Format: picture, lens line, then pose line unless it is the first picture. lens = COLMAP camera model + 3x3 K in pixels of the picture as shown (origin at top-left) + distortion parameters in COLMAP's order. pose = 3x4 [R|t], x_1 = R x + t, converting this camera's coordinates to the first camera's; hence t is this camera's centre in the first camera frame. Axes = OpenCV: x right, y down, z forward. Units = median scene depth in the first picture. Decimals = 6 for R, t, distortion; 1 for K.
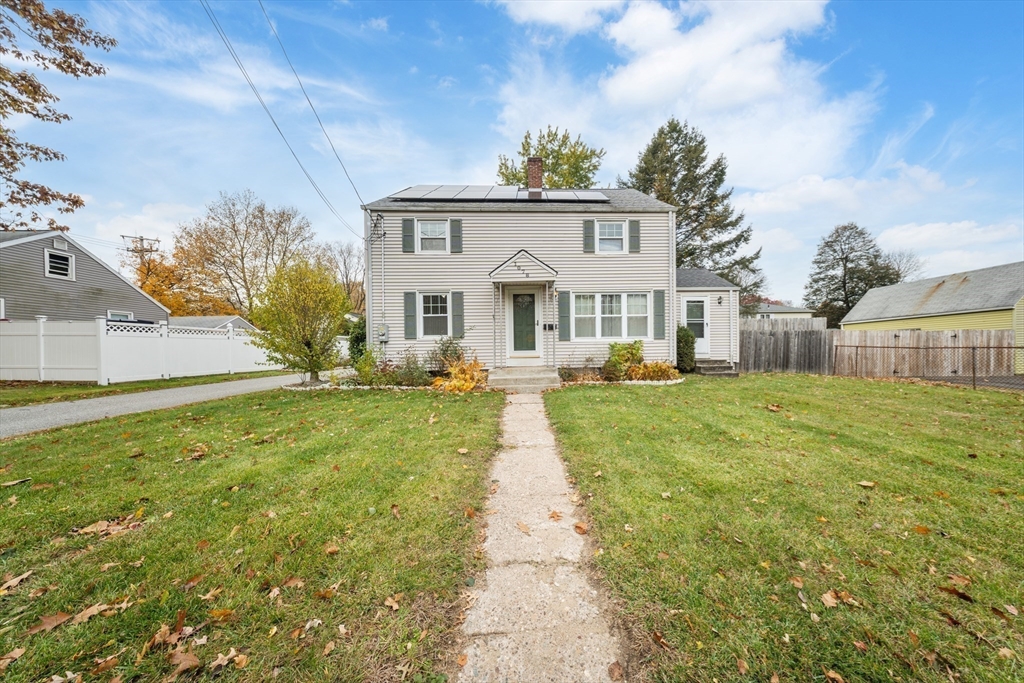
lens RADIAL K [[299.2, 0, 515.5], [0, 299.2, 335.9], [0, 0, 1]] dist [-0.009628, 0.000030]
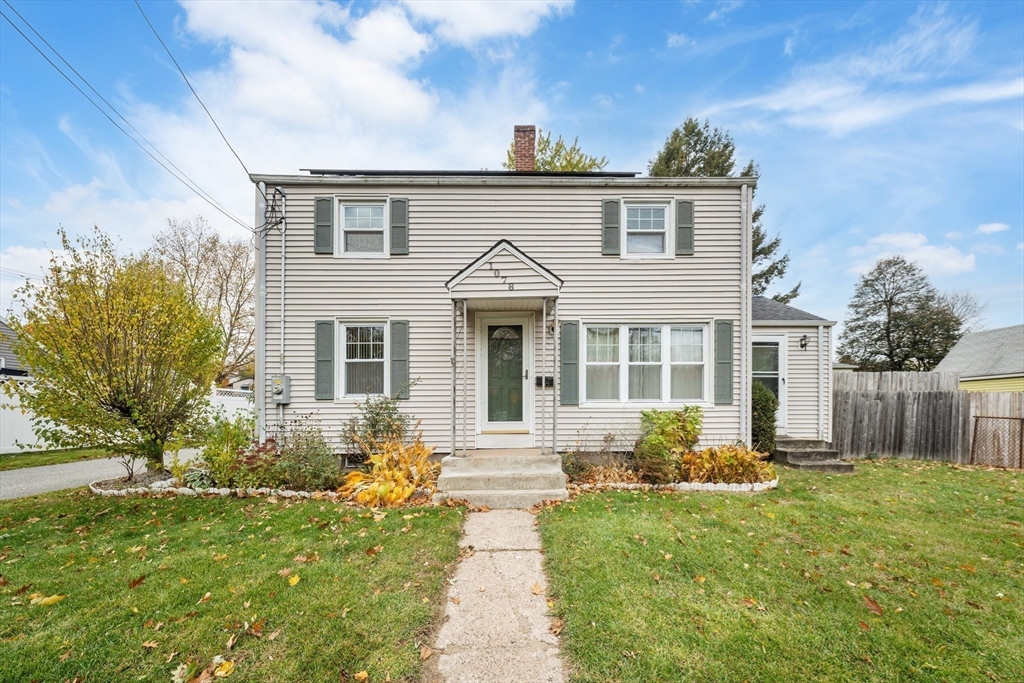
lens RADIAL K [[299.7, 0, 518.5], [0, 299.7, 283.8], [0, 0, 1]] dist [0.000015, -0.000031]
pose [[0.997943, 0.030215, 0.056538, 0.016297], [-0.008810, 0.938228, -0.345906, -0.005076], [-0.063497, 0.344697, 0.936564, 0.352005]]
